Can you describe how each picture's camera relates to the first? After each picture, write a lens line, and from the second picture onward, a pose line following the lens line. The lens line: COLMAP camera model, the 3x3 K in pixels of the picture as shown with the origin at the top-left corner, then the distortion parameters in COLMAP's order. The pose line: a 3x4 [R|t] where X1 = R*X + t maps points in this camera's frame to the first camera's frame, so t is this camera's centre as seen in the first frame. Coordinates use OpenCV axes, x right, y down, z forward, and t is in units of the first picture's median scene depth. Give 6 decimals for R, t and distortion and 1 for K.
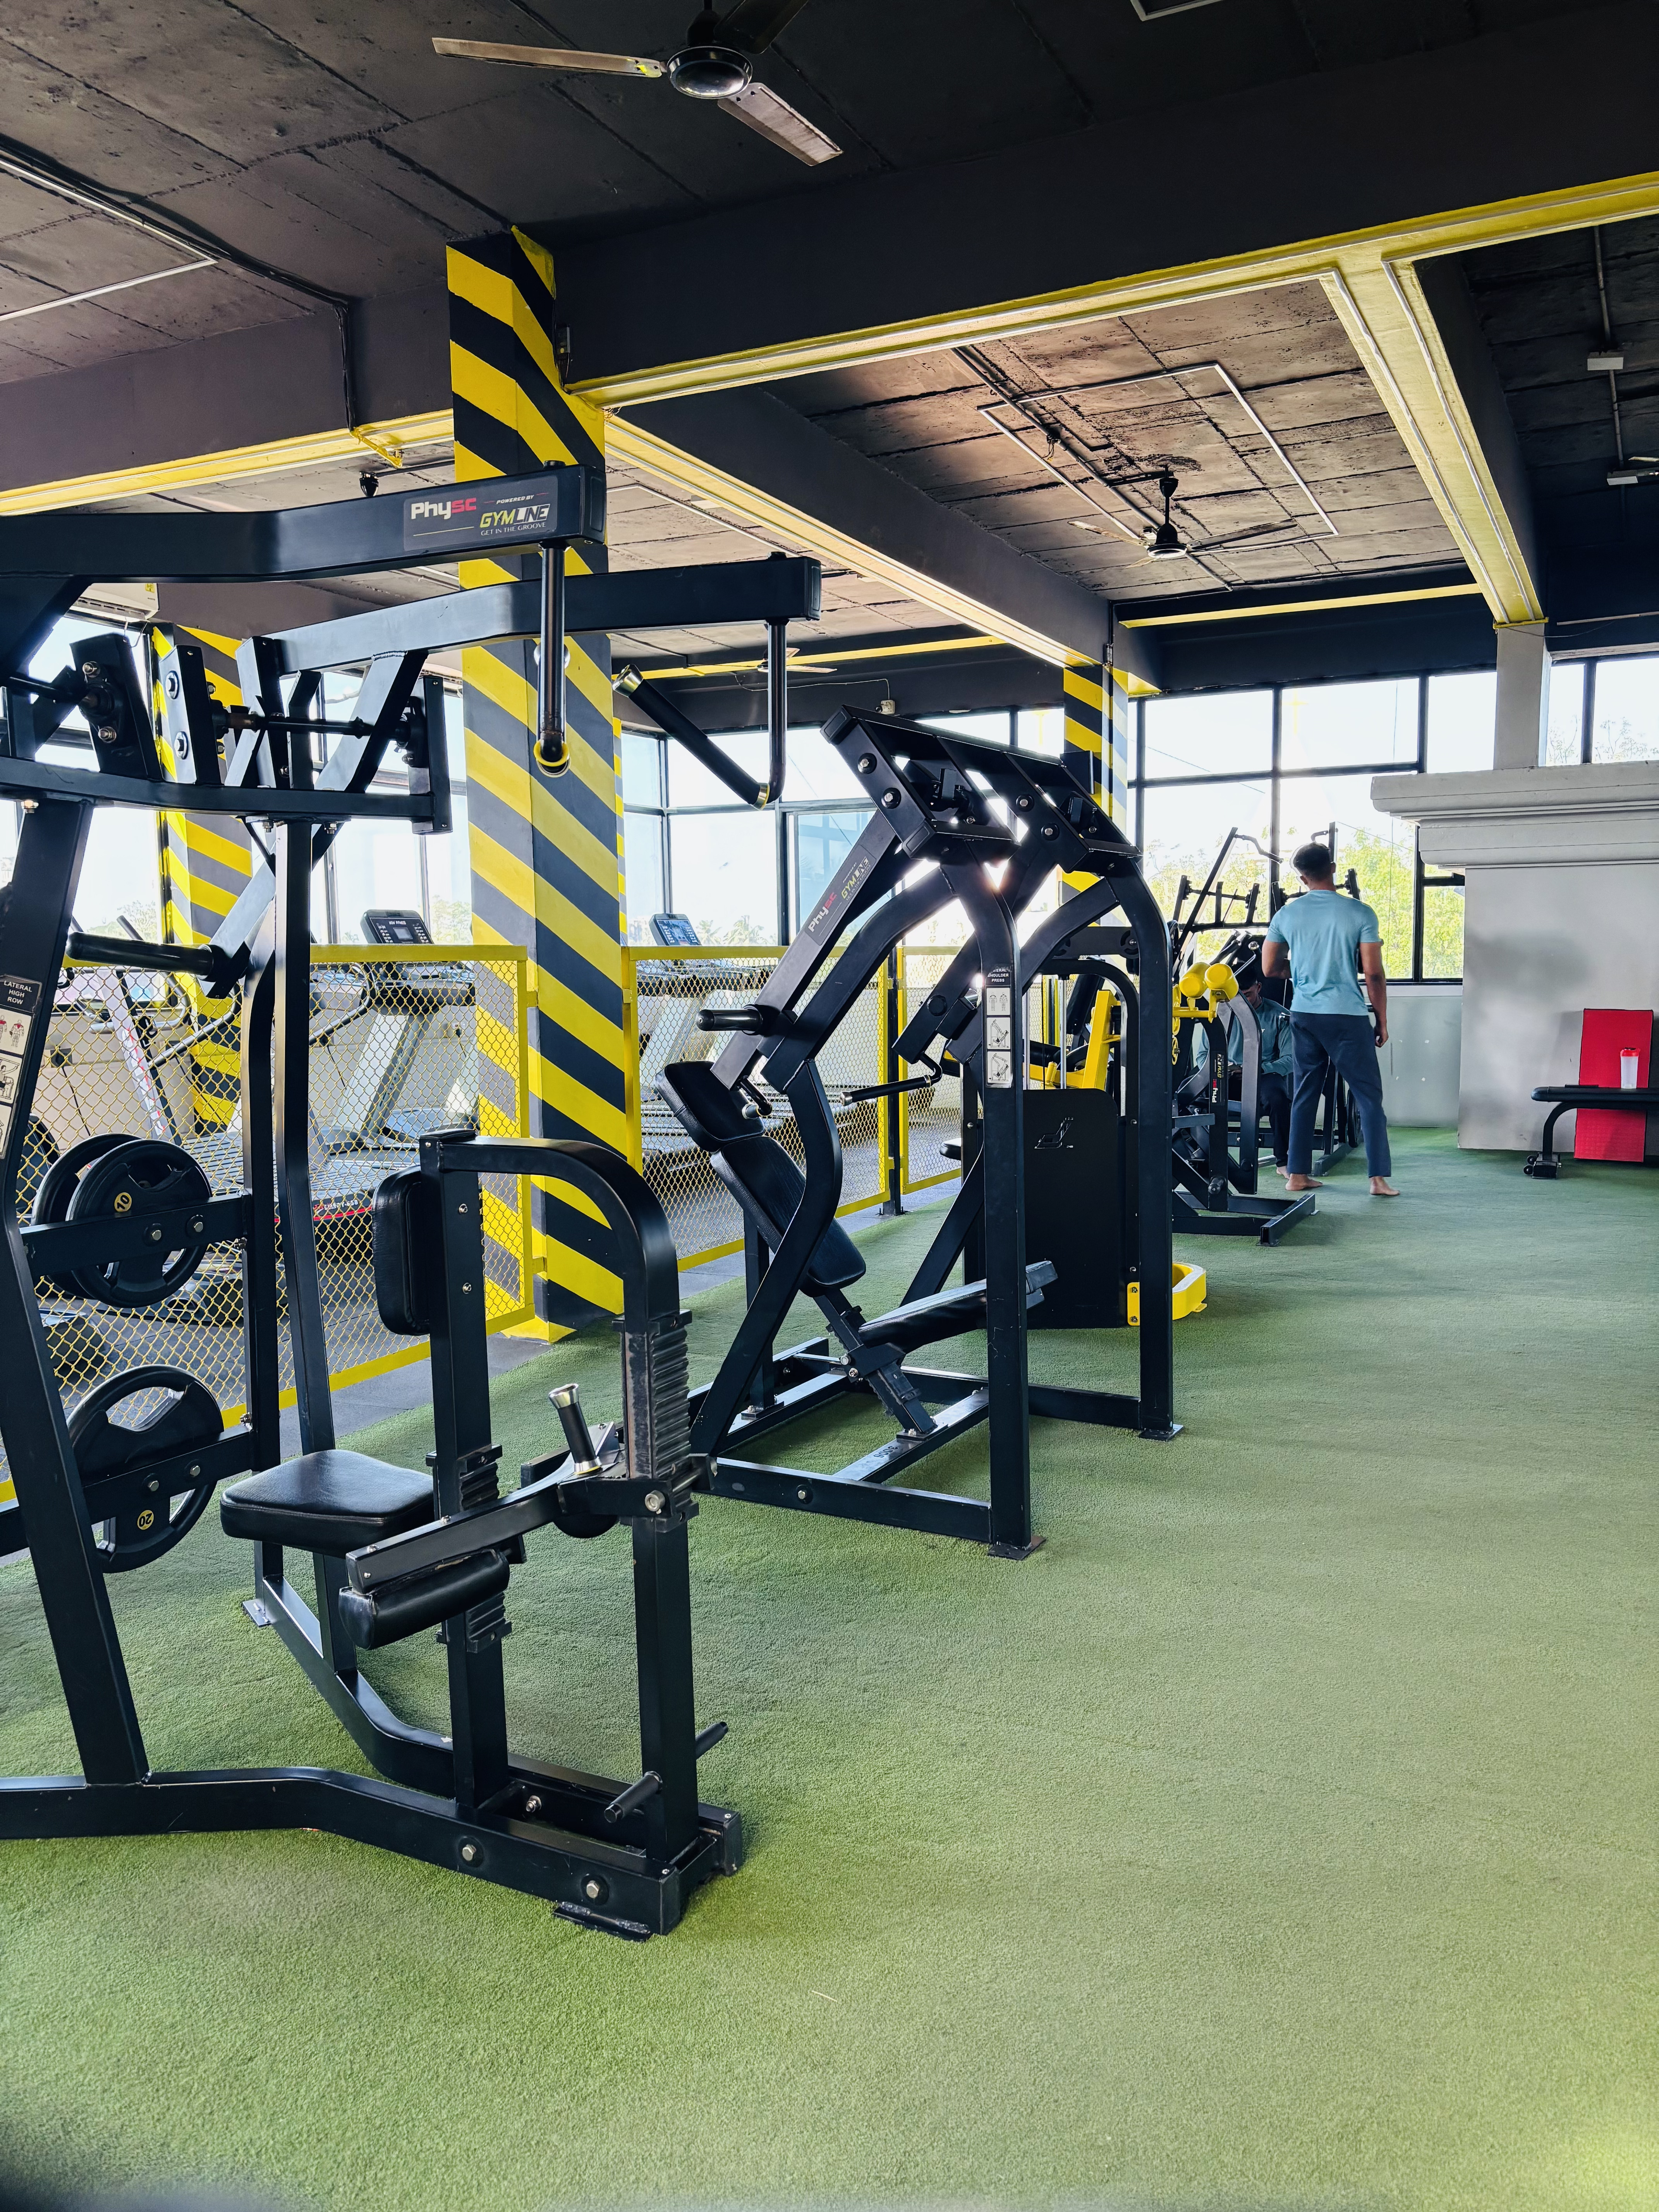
lens RADIAL K [[1673.3, 0, 826.7], [0, 1673.3, 1109.4], [0, 0, 1]] dist [0.061217, -0.059357]
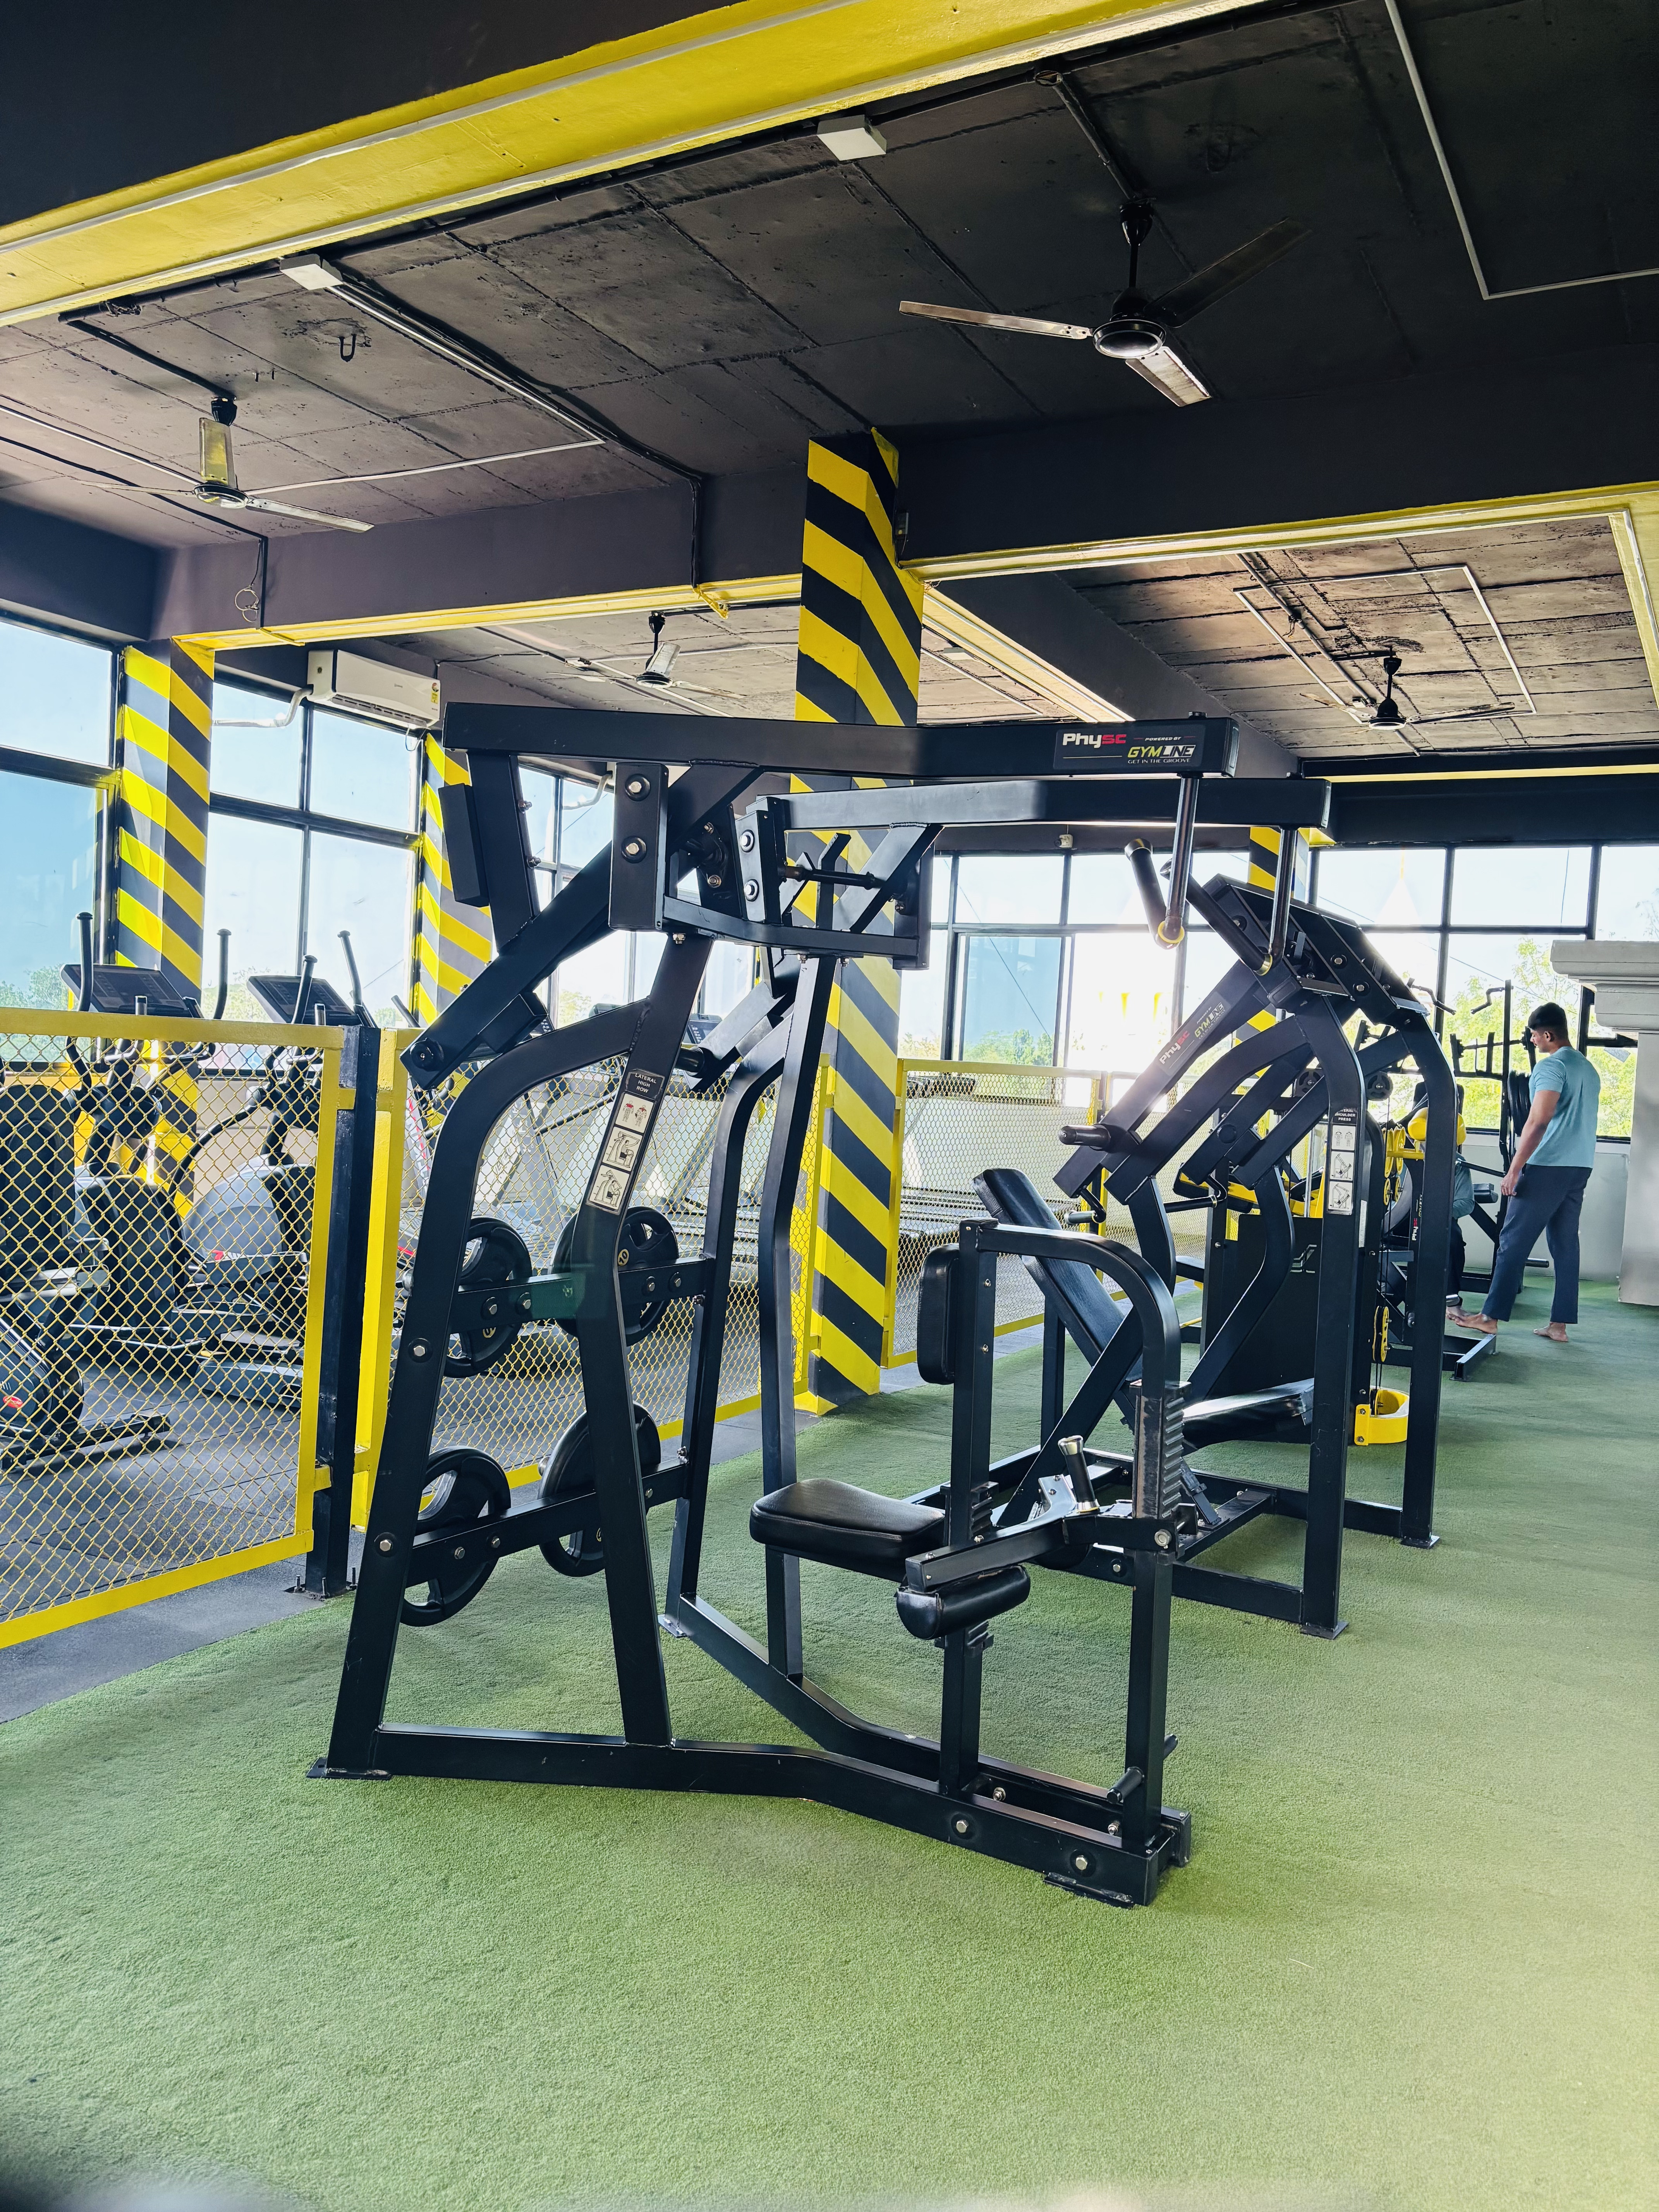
lens RADIAL K [[1673.3, 0, 826.7], [0, 1673.3, 1109.4], [0, 0, 1]] dist [0.061217, -0.059357]
pose [[0.996687, 0.069617, -0.042048, -0.131160], [-0.072099, 0.995548, -0.060704, 0.006979], [0.037635, 0.063535, 0.997270, -0.100522]]
